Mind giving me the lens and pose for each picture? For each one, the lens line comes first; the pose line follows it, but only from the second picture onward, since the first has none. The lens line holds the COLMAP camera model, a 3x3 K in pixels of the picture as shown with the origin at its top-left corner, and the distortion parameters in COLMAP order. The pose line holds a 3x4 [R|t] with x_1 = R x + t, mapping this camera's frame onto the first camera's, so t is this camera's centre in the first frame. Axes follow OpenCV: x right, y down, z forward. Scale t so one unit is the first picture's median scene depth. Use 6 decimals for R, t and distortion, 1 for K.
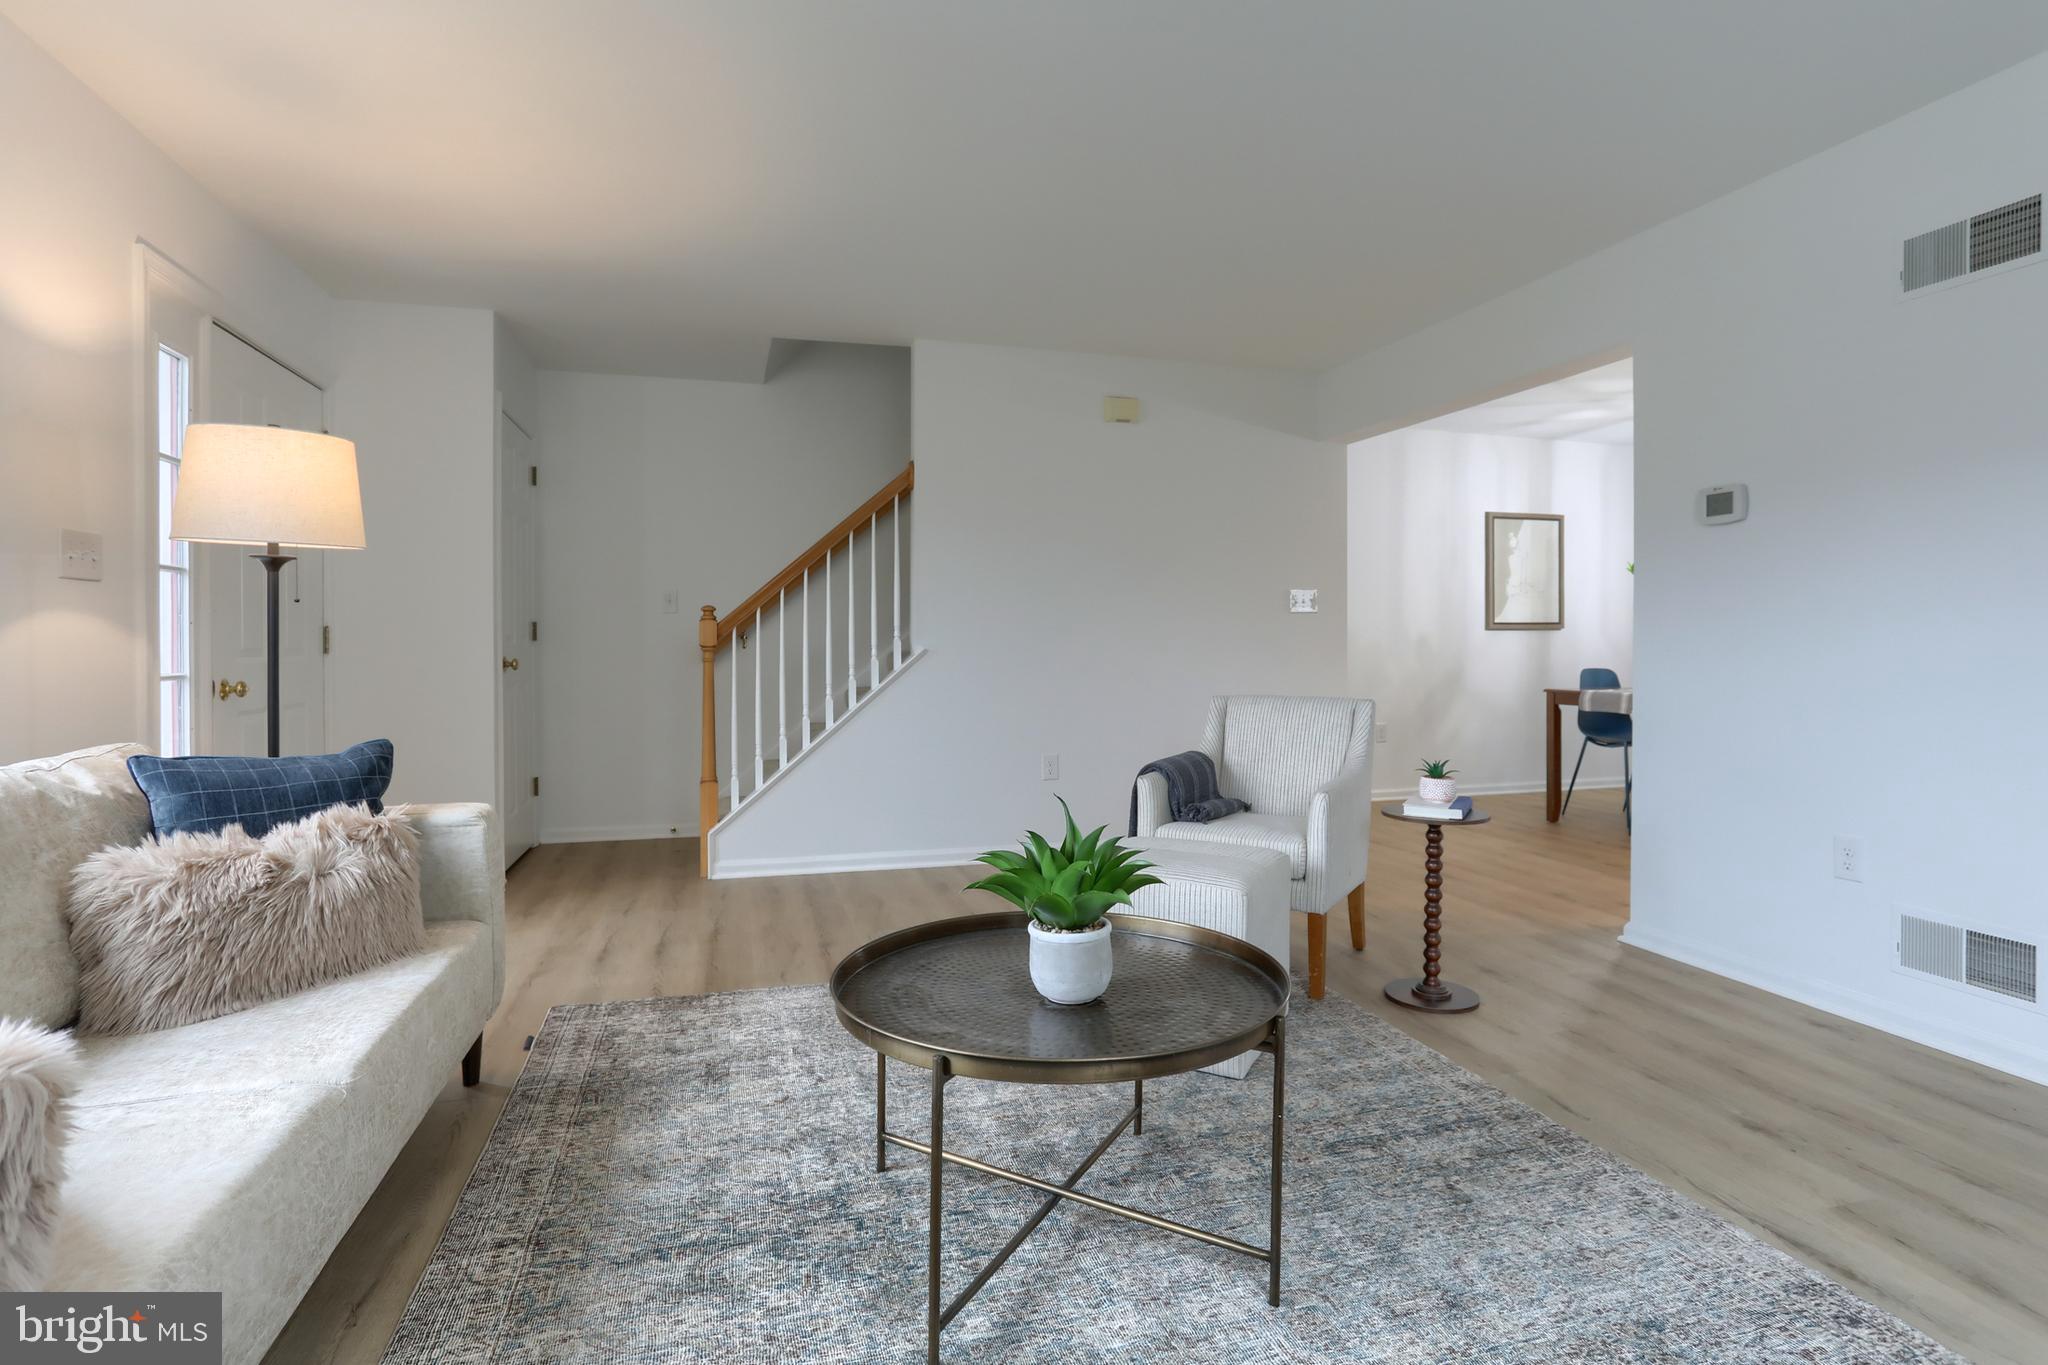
lens RADIAL K [[1006.7, 0, 1047.2], [0, 1006.7, 645.4], [0, 0, 1]] dist [-0.064229, 0.023578]
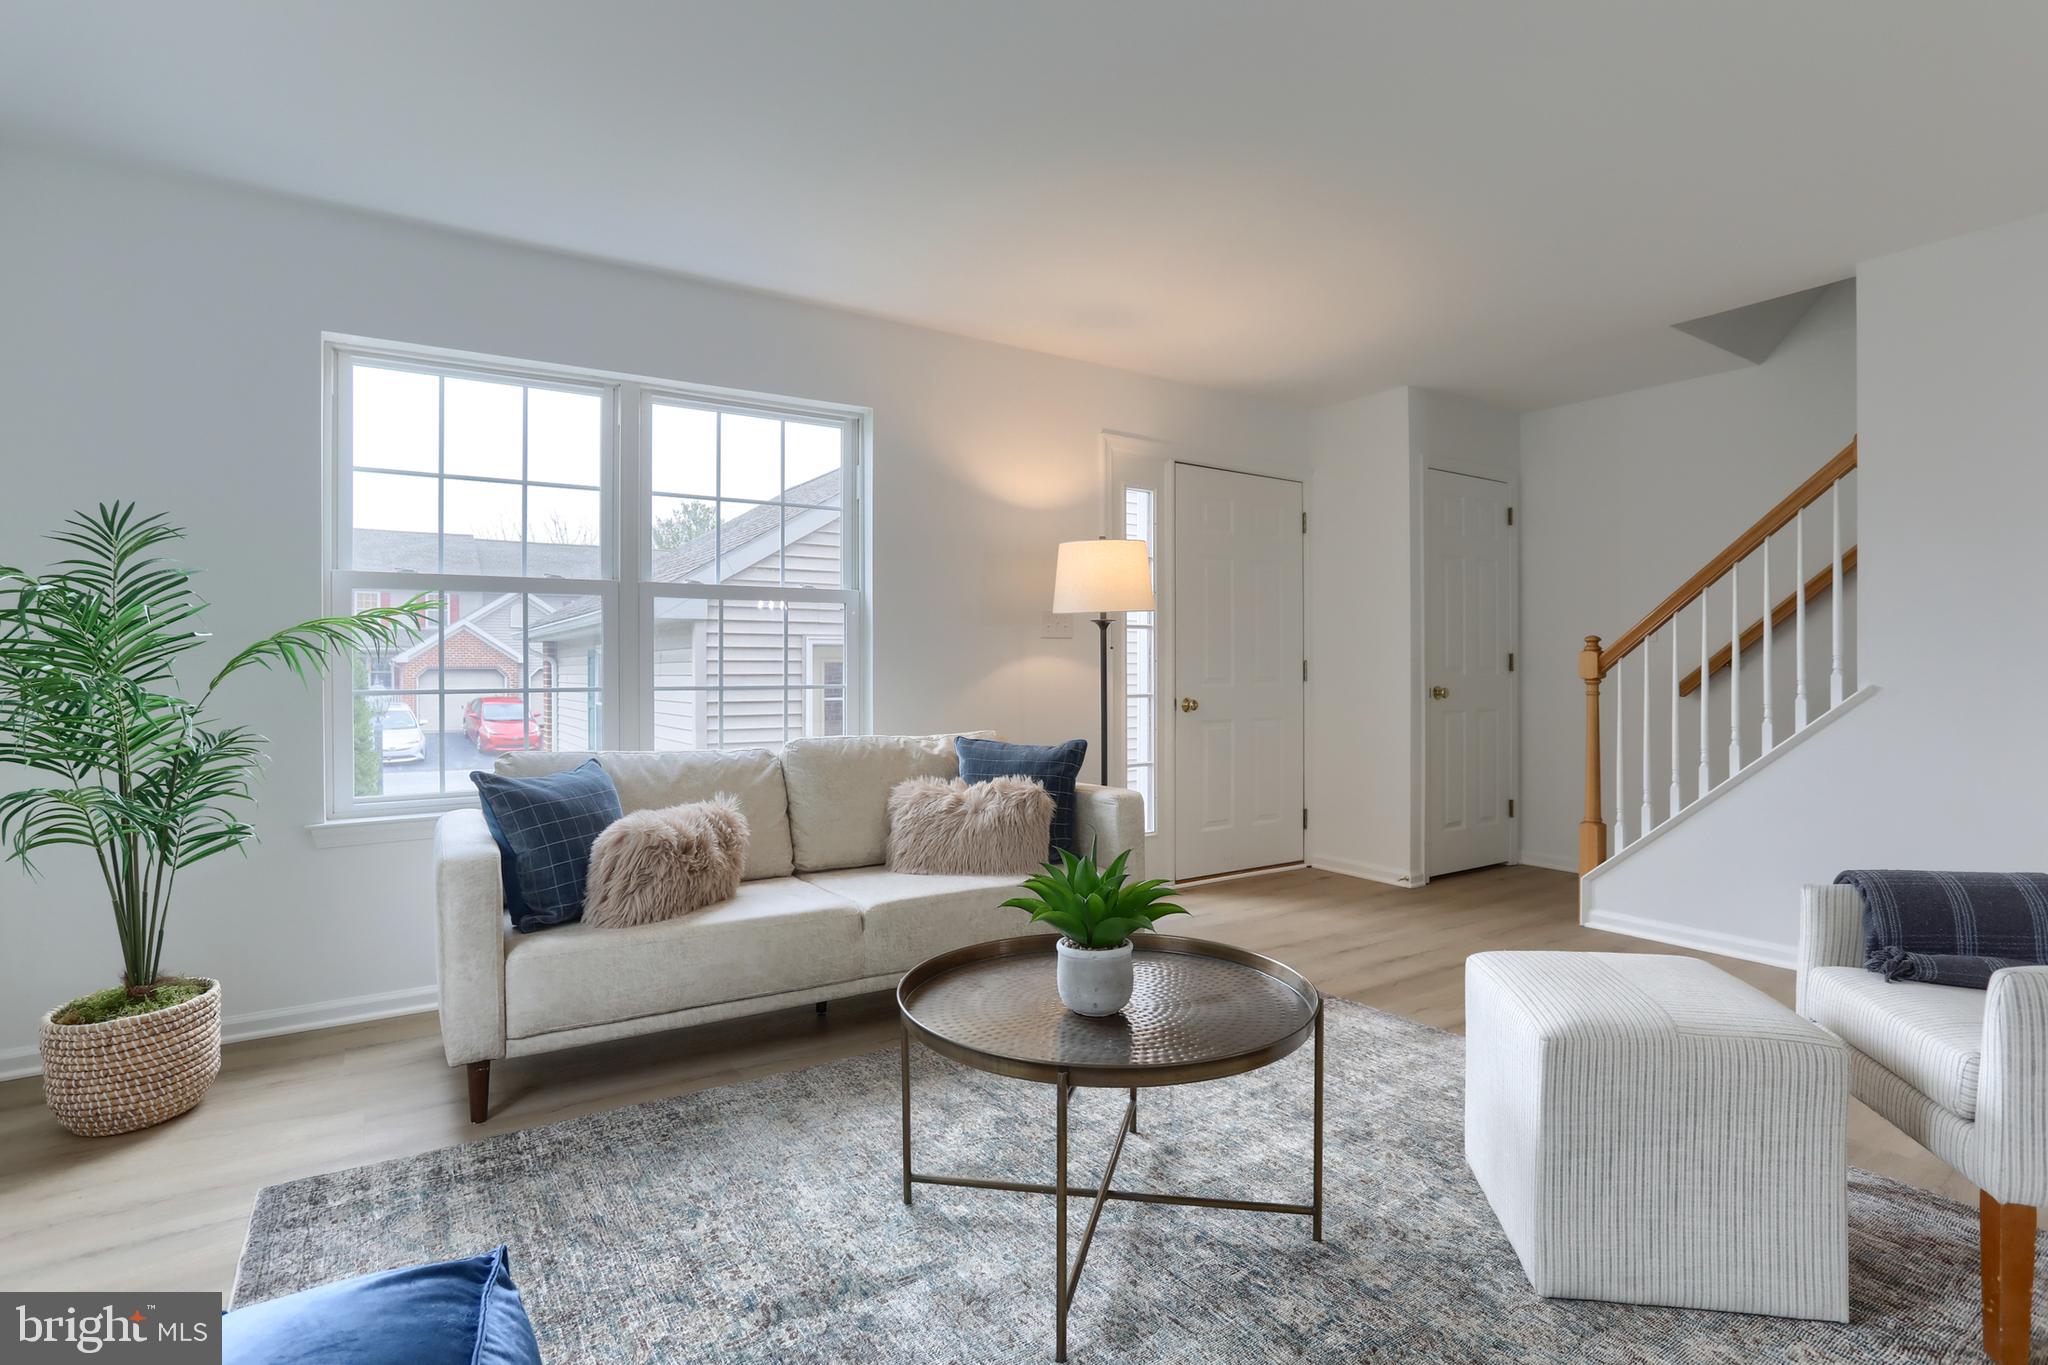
lens RADIAL K [[1006.7, 0, 1047.2], [0, 1006.7, 645.4], [0, 0, 1]] dist [-0.064229, 0.023578]
pose [[0.307069, -0.018527, -0.951507, 0.762728], [-0.003922, 0.999777, -0.020733, -0.017741], [0.951679, 0.010098, 0.306928, 0.437538]]
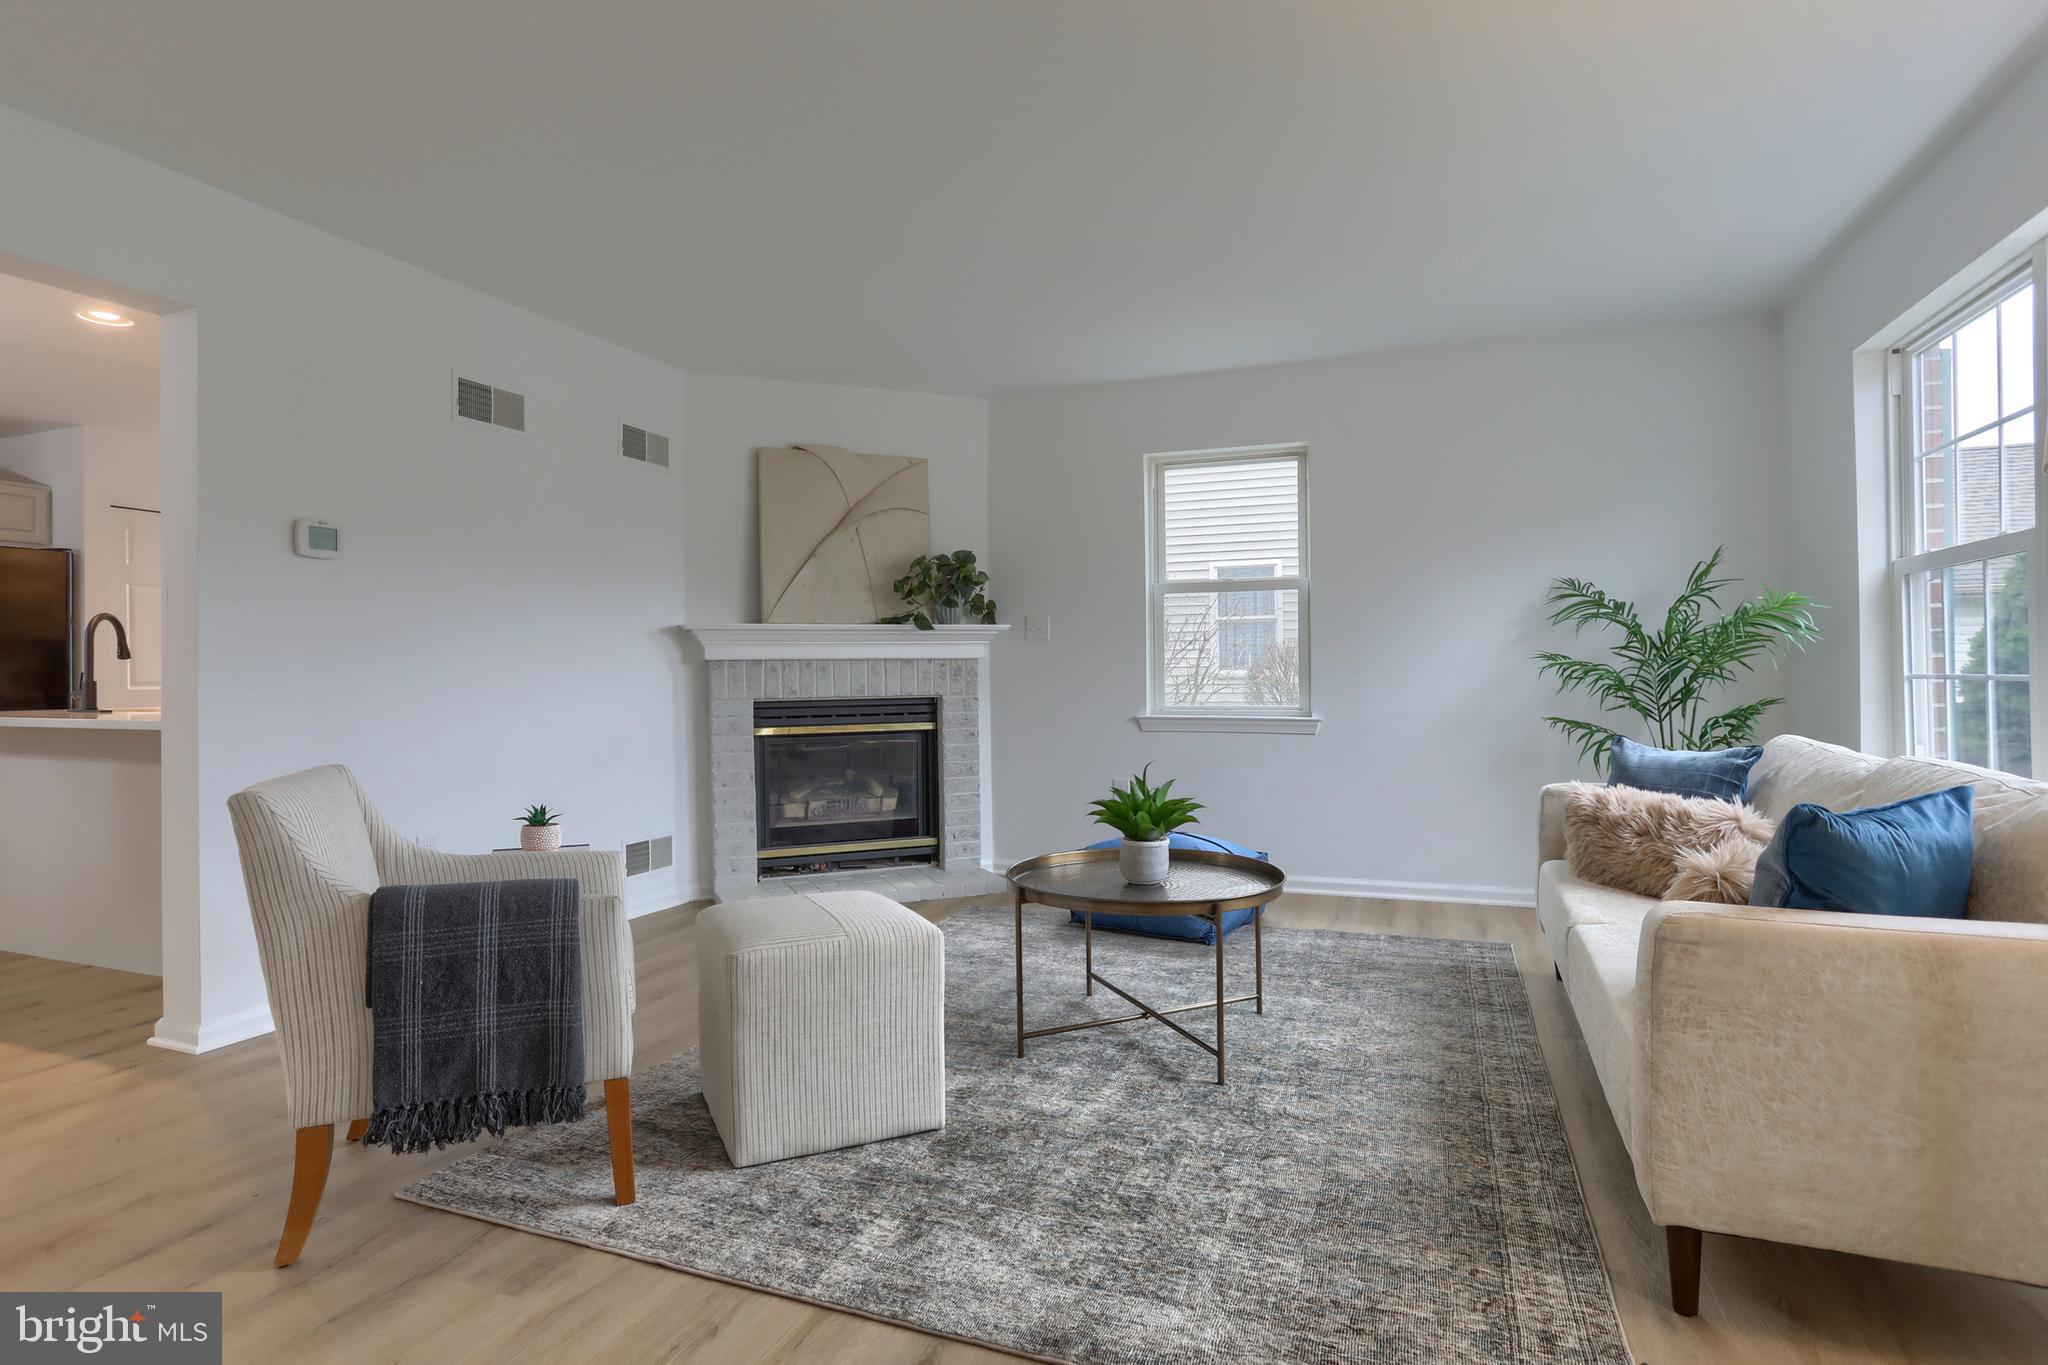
lens RADIAL K [[1067.7, 0, 1024.0], [0, 1067.7, 682.5], [0, 0, 1]] dist [-0.000052, 0.000008]
pose [[-0.782839, 0.002377, 0.622219, -0.676374], [0.011302, 0.999882, 0.010401, -0.003441], [-0.622121, 0.015175, -0.782774, 1.821961]]
